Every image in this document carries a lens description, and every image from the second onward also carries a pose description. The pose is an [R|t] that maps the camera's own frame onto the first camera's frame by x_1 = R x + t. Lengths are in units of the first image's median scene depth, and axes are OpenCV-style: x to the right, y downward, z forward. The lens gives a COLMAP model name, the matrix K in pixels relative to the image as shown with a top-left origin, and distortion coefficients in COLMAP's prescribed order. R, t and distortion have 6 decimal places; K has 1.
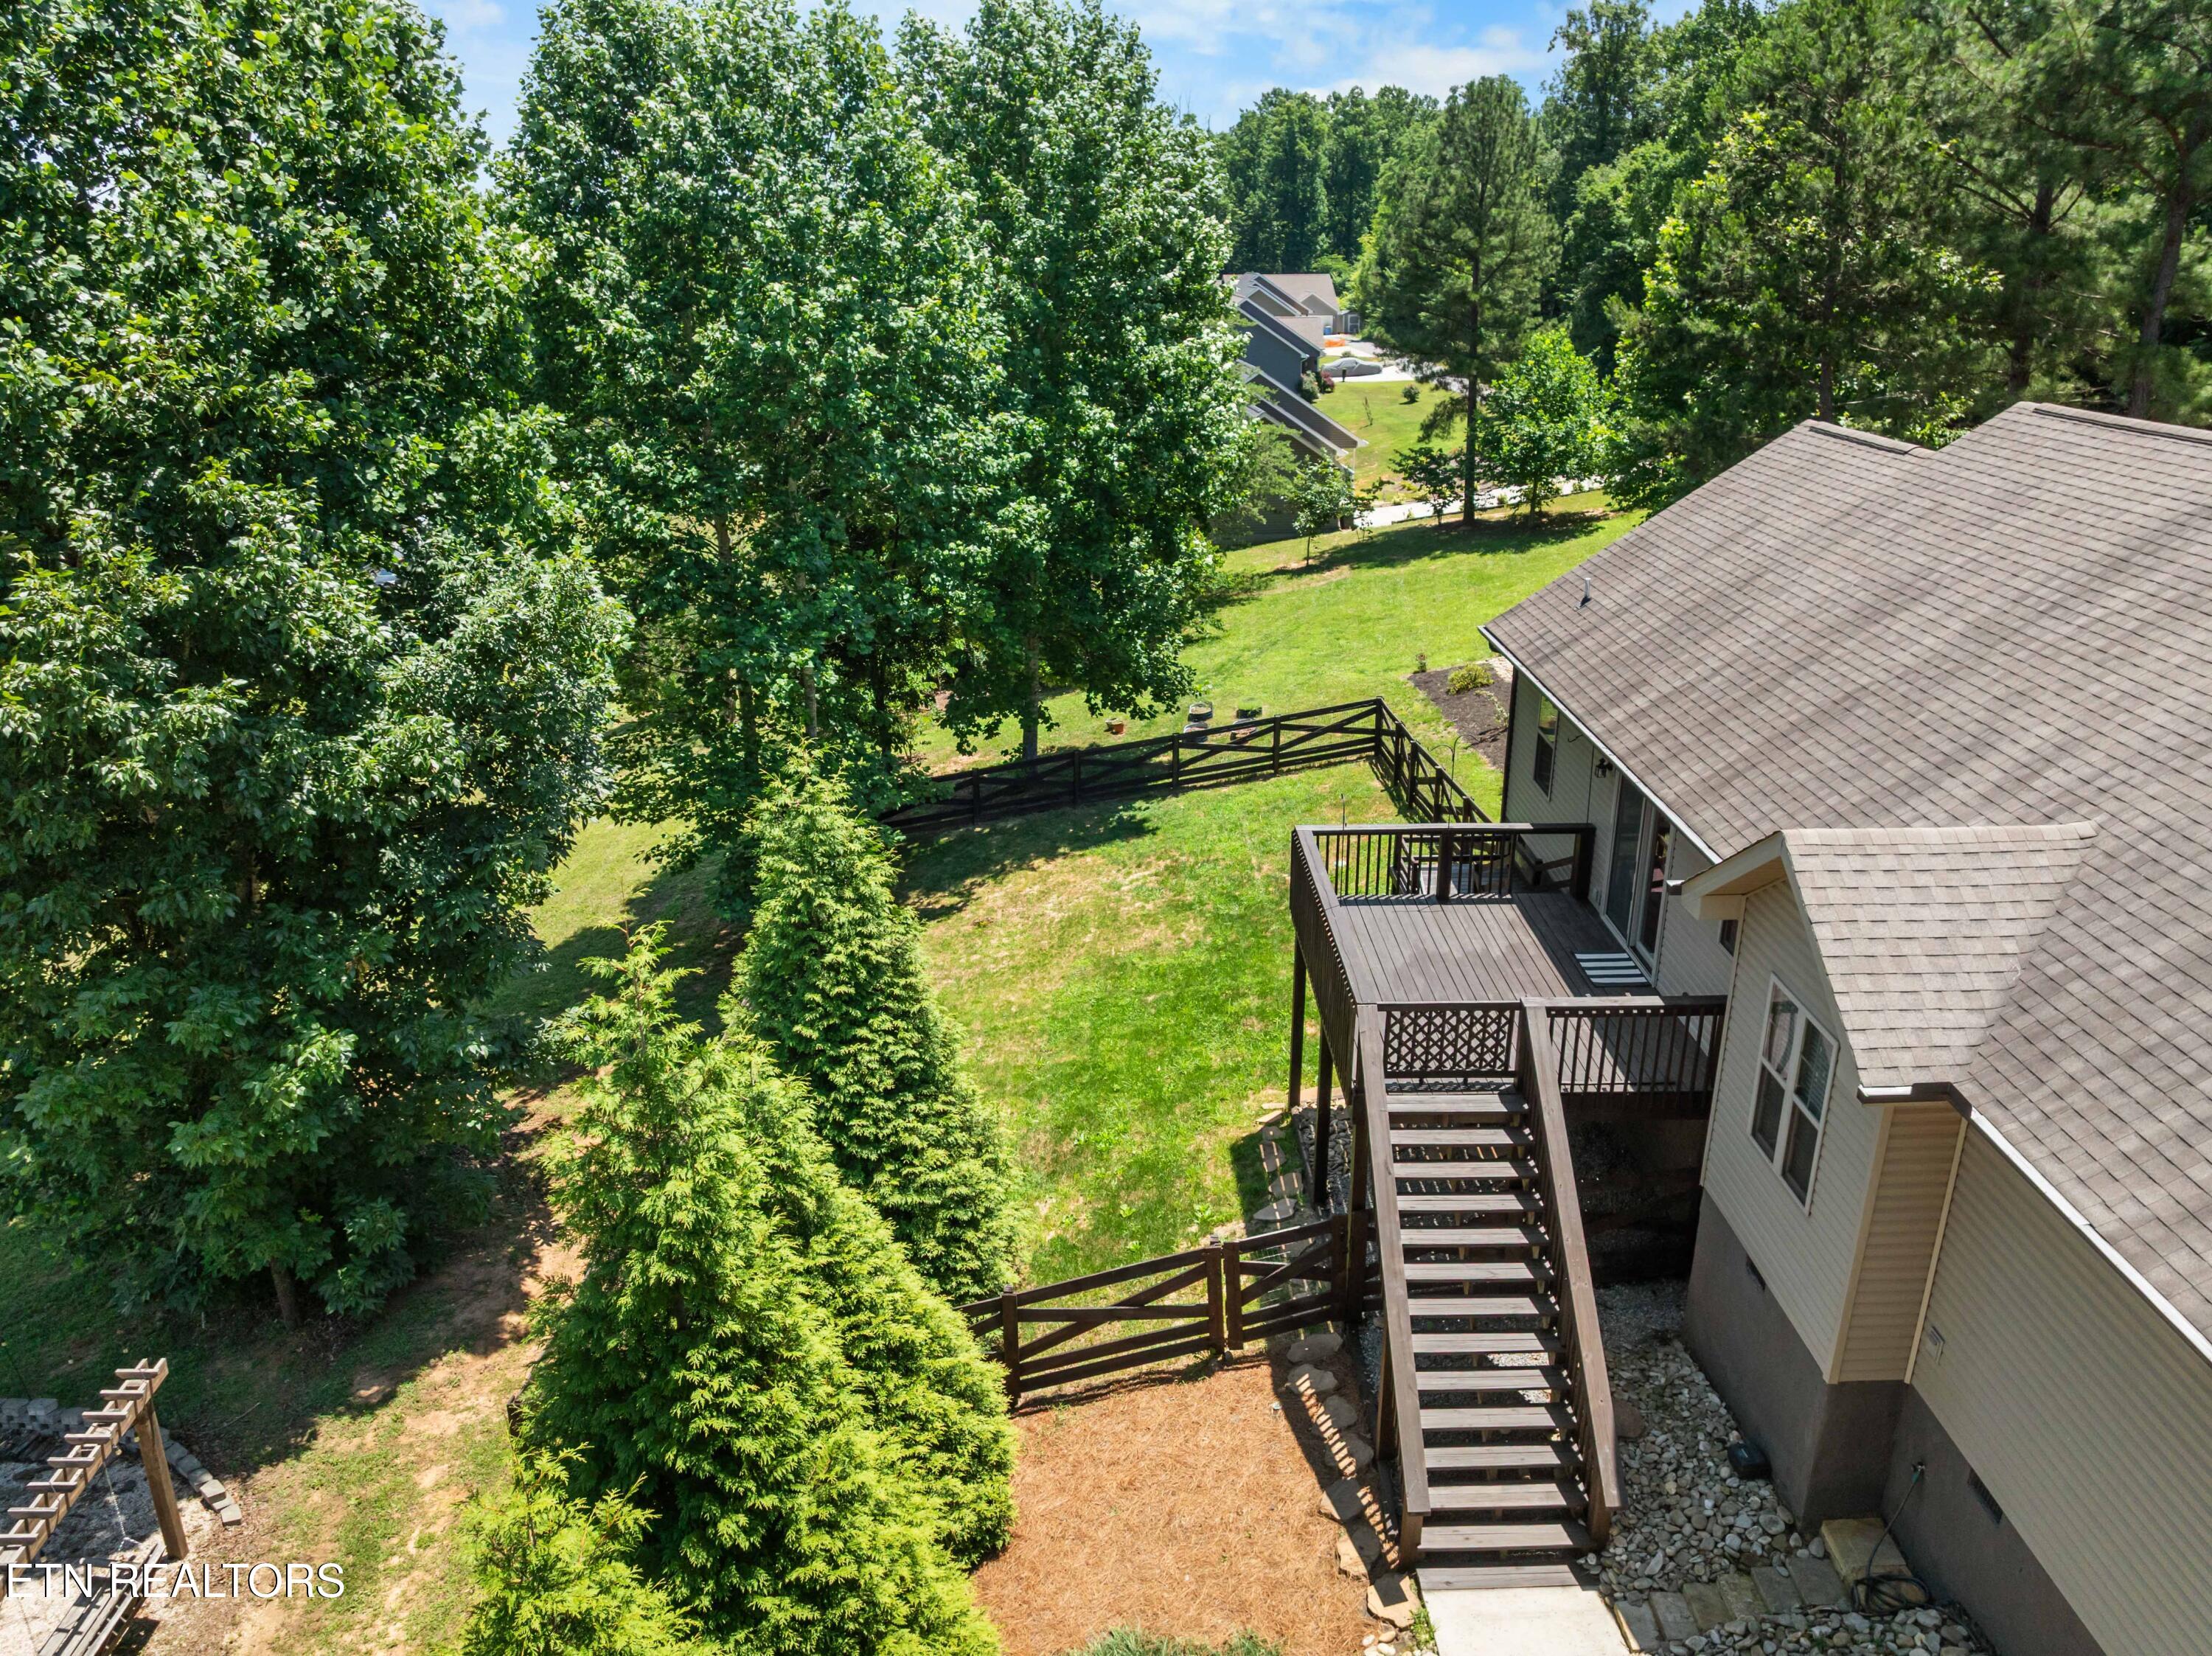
lens RADIAL K [[1552.8, 0, 1116.2], [0, 1552.8, 828.8], [0, 0, 1]] dist [-0.037400, -0.000834]
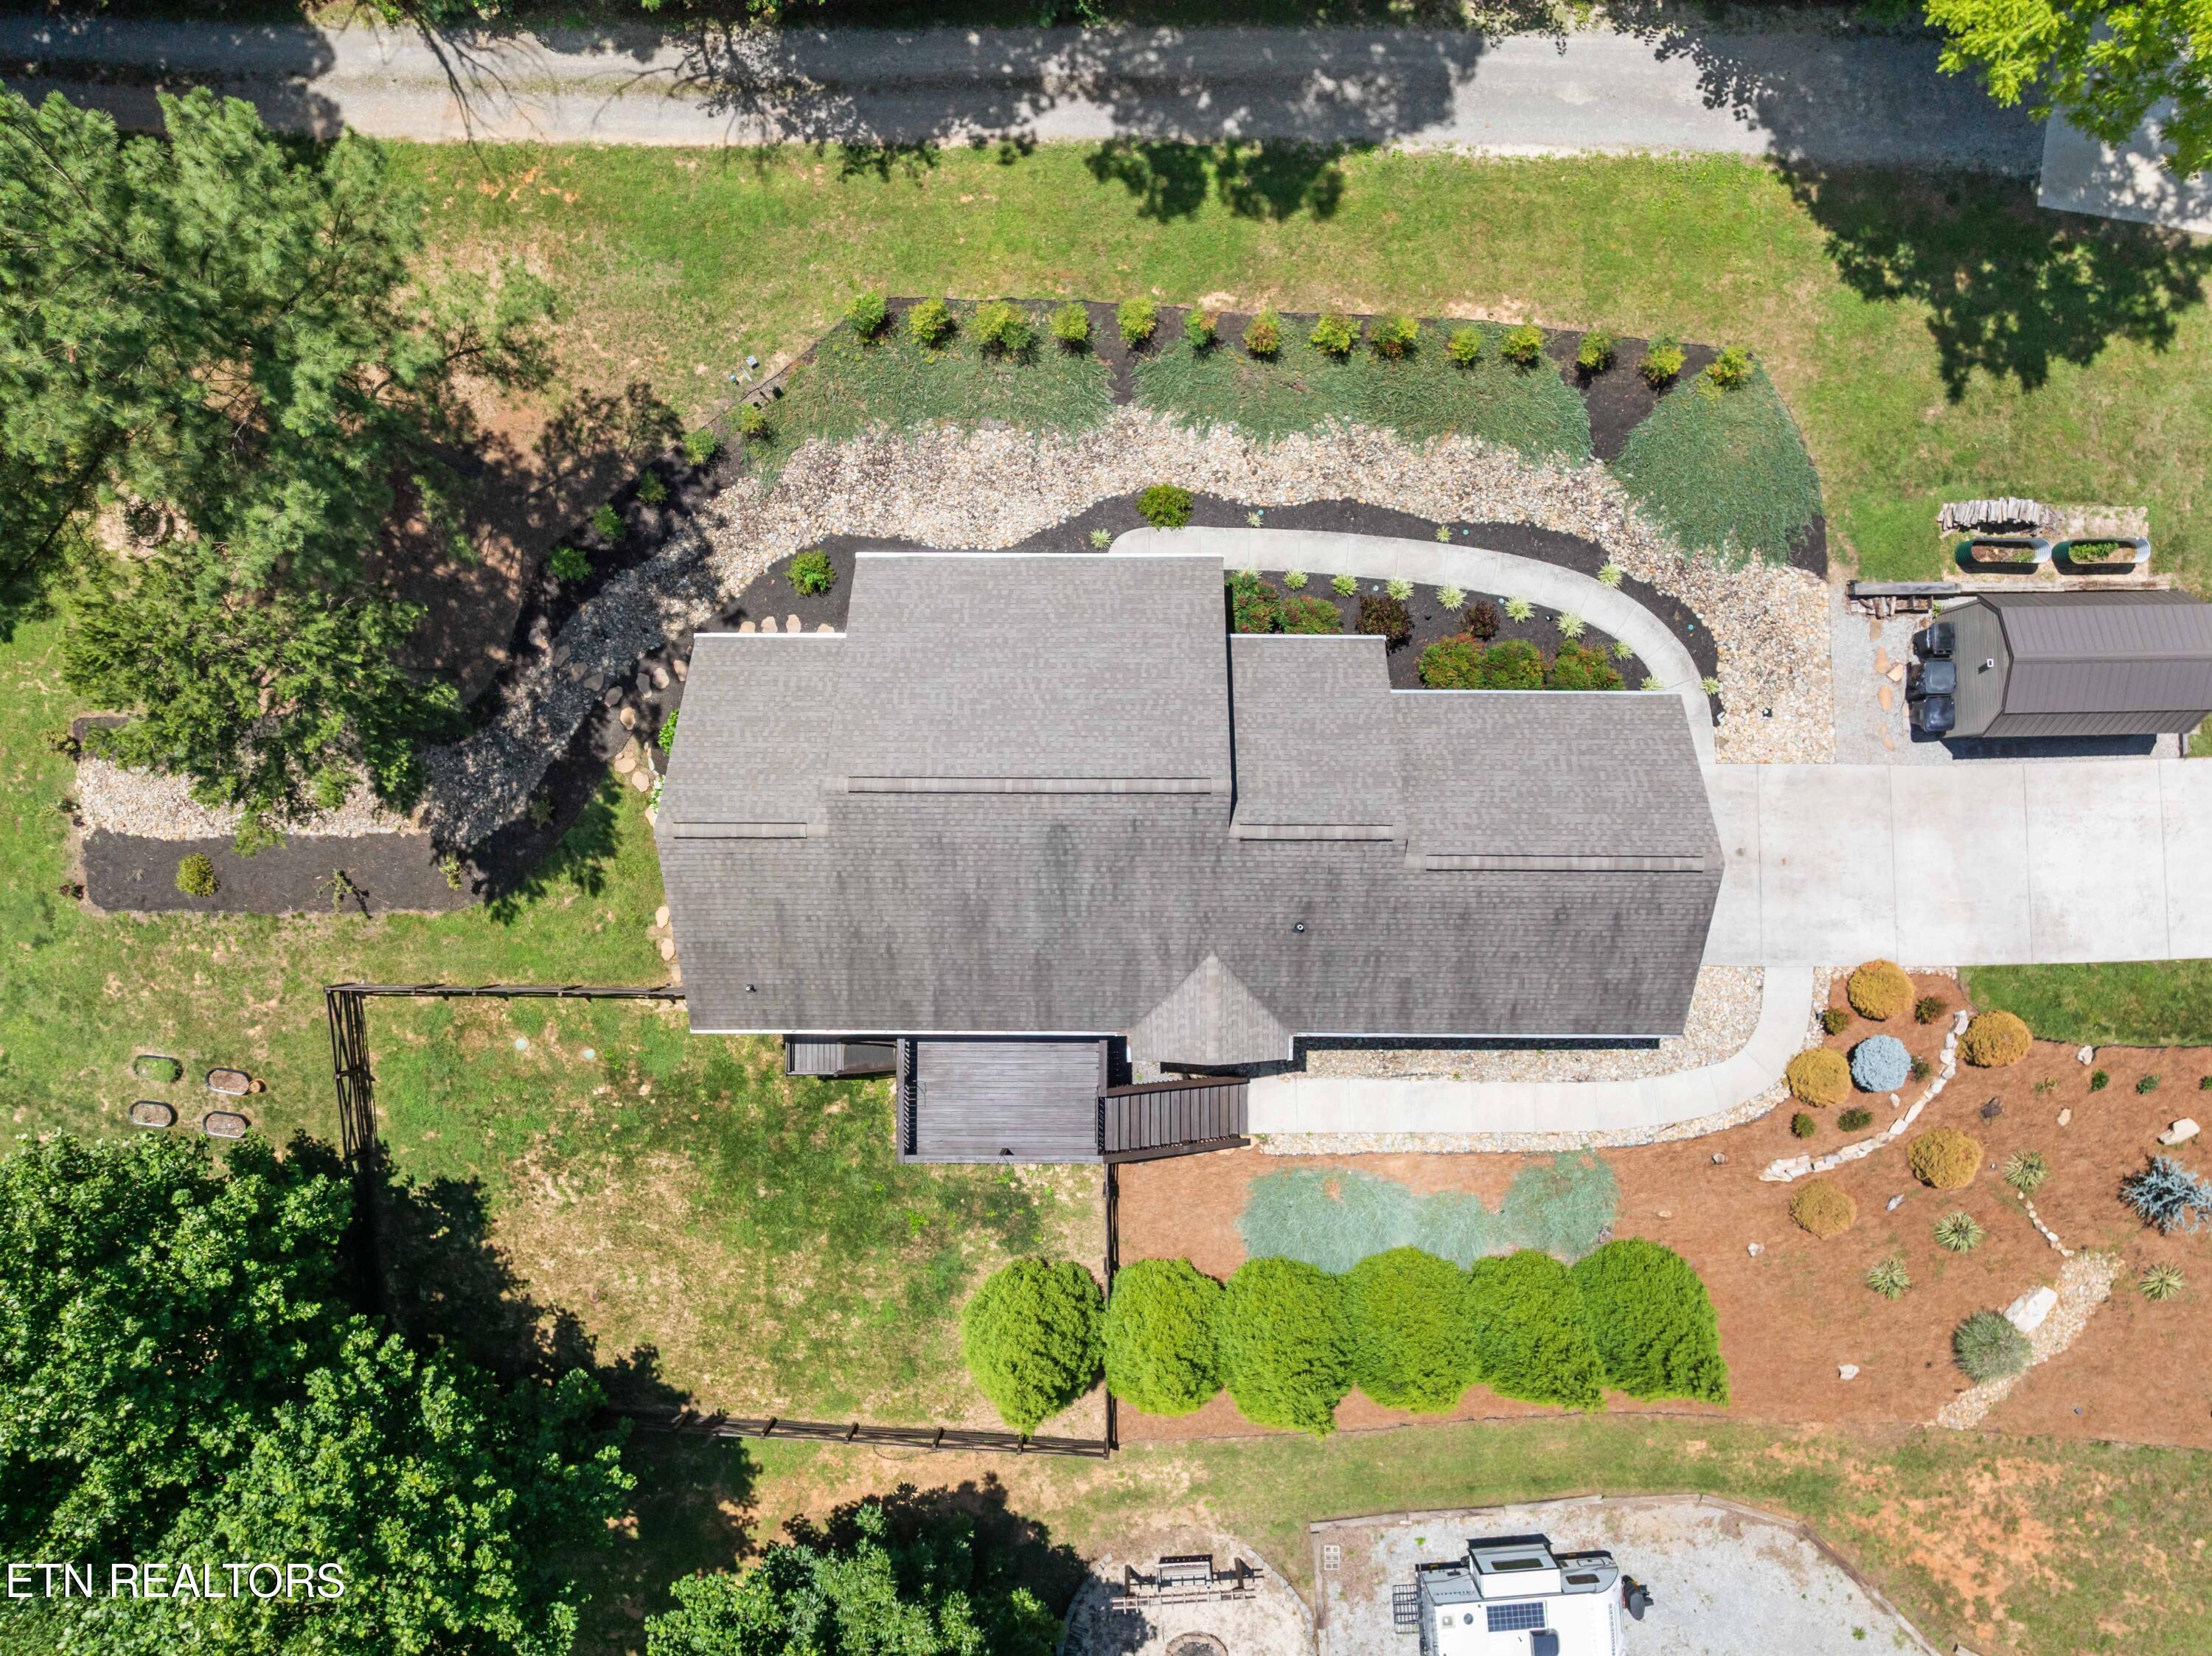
lens RADIAL K [[1599.1, 0, 1113.6], [0, 1599.1, 833.0], [0, 0, 1]] dist [-0.050927, 0.000918]
pose [[0.014123, -0.999677, 0.021114, 0.496337], [0.353748, 0.024745, 0.935013, -1.793962], [-0.935234, -0.005736, 0.353984, 0.065367]]
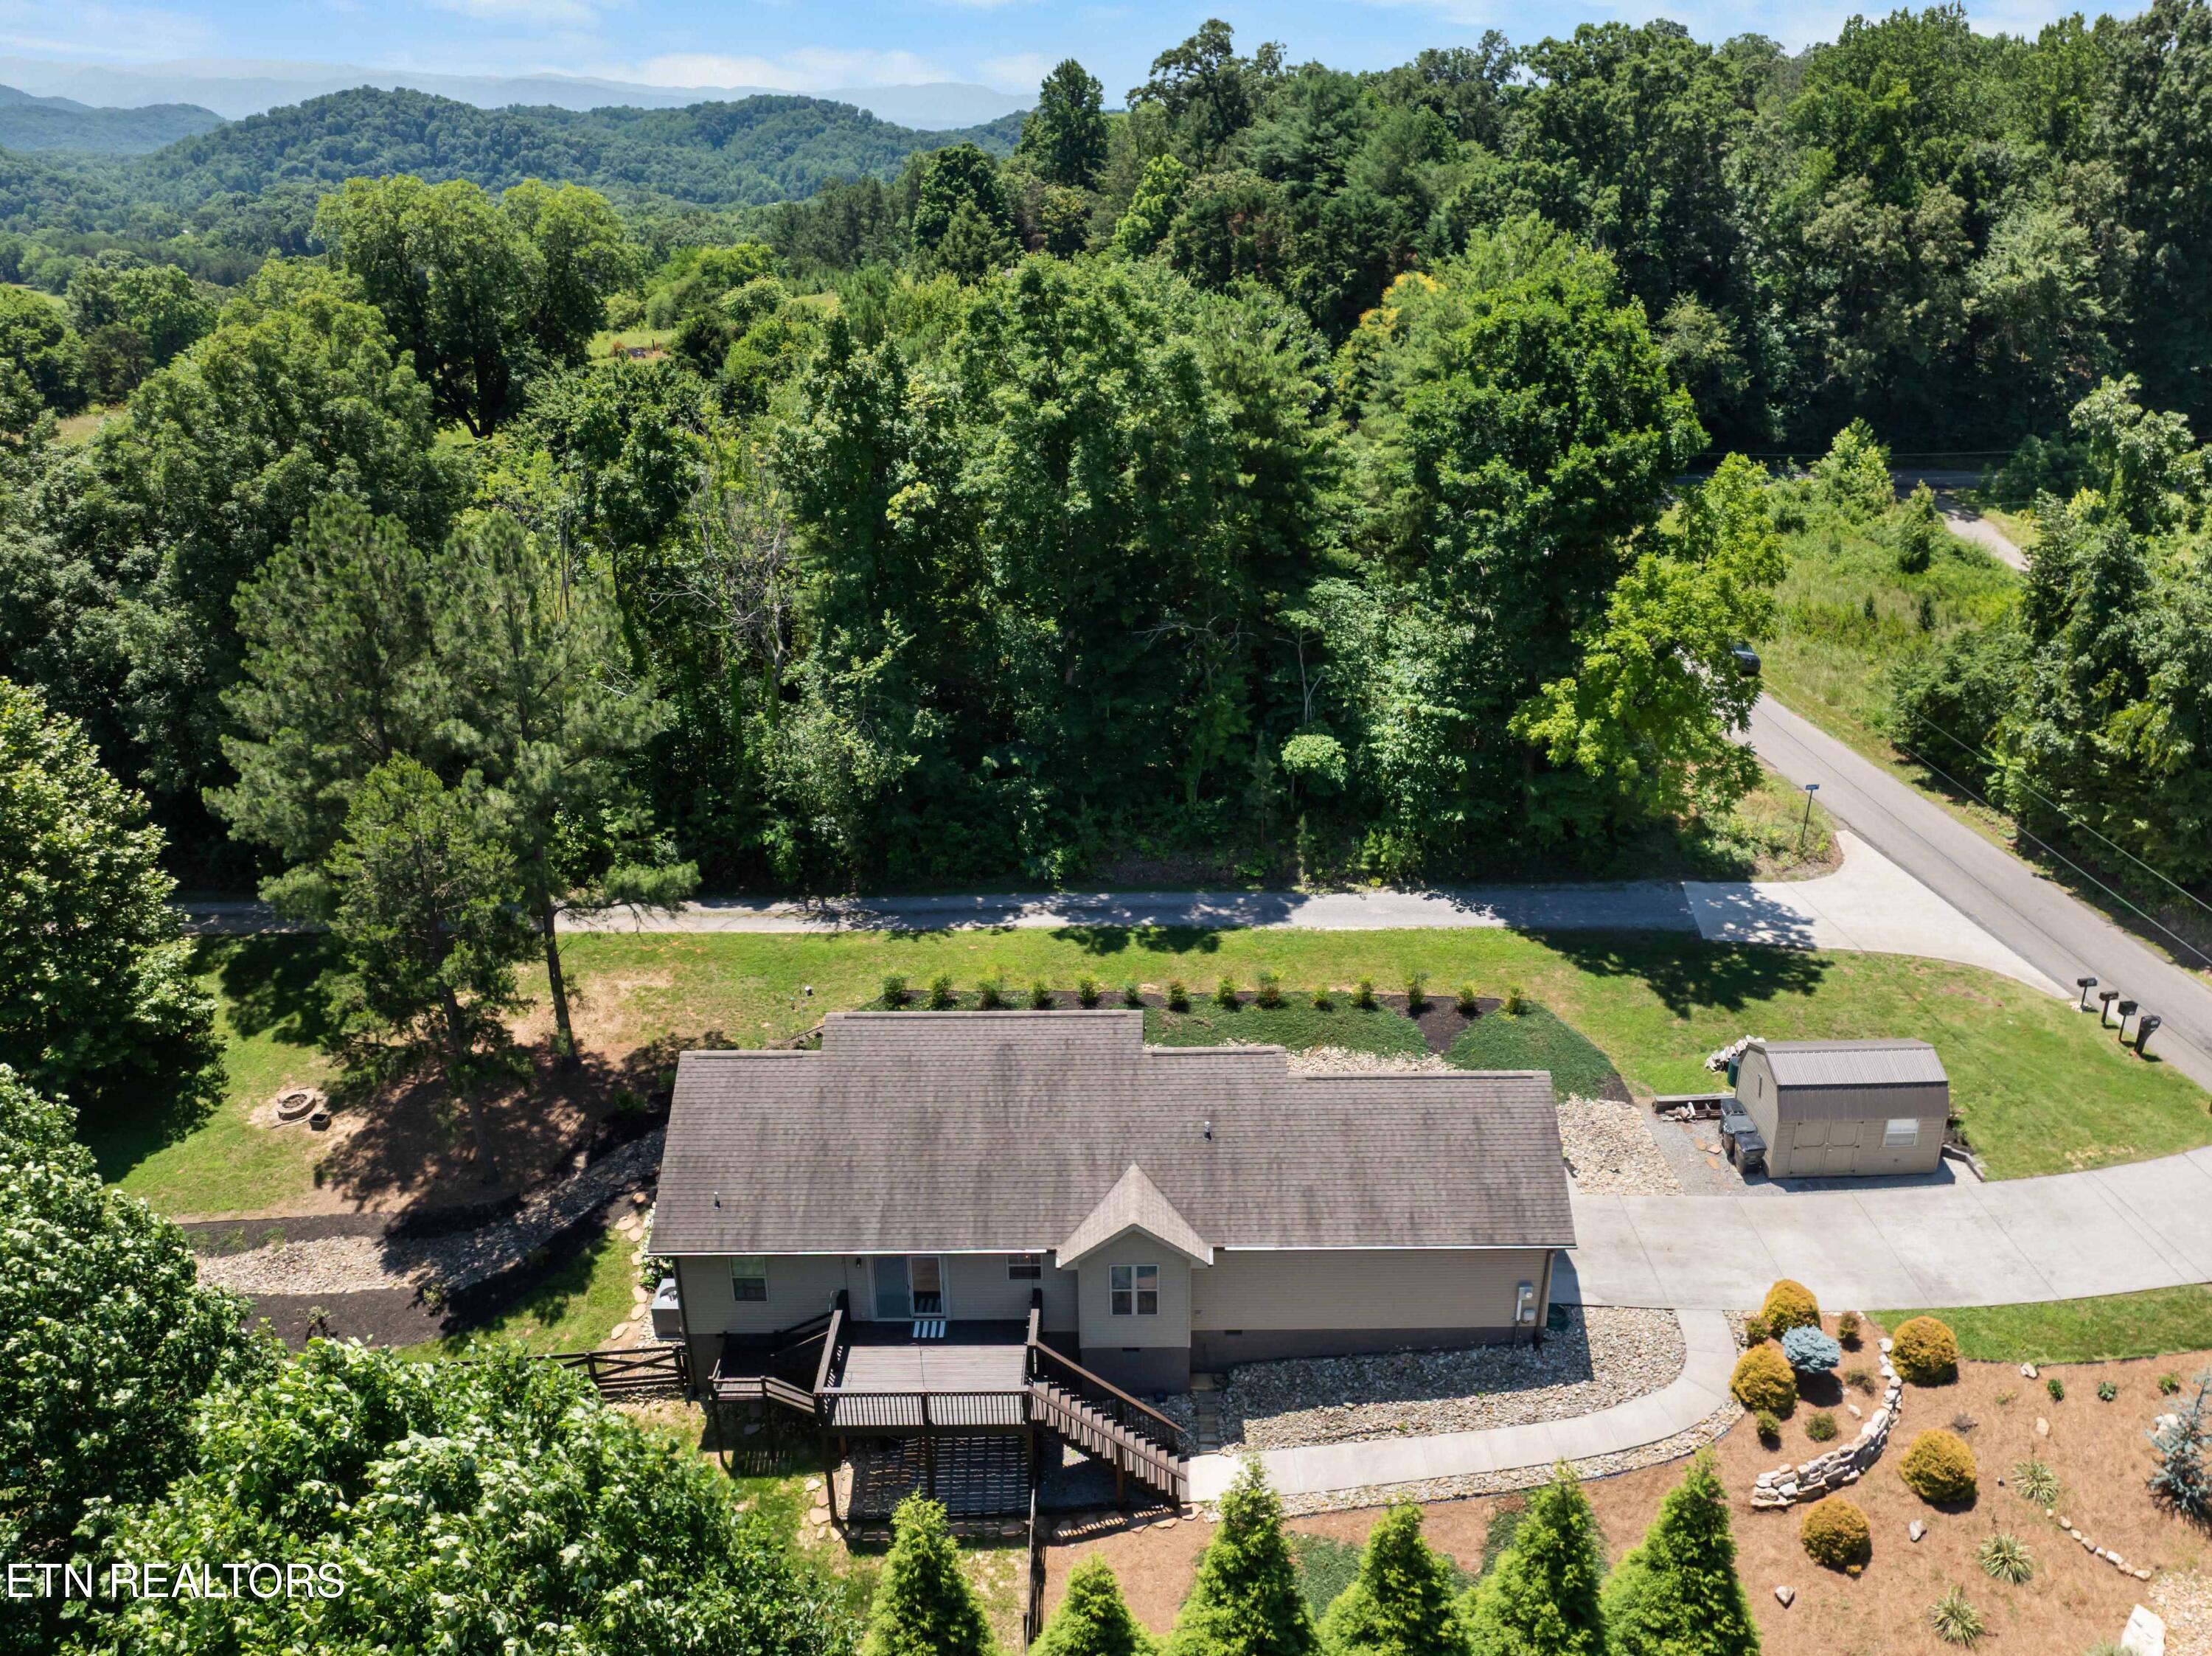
lens RADIAL K [[1672.5, 0, 1162.1], [0, 1672.5, 819.3], [0, 0, 1]] dist [-0.036672, -0.002263]
pose [[-0.006605, -0.367604, 0.929959, -1.504129], [0.347299, 0.871246, 0.346862, -1.161480], [-0.937731, 0.325265, 0.121914, 0.161747]]
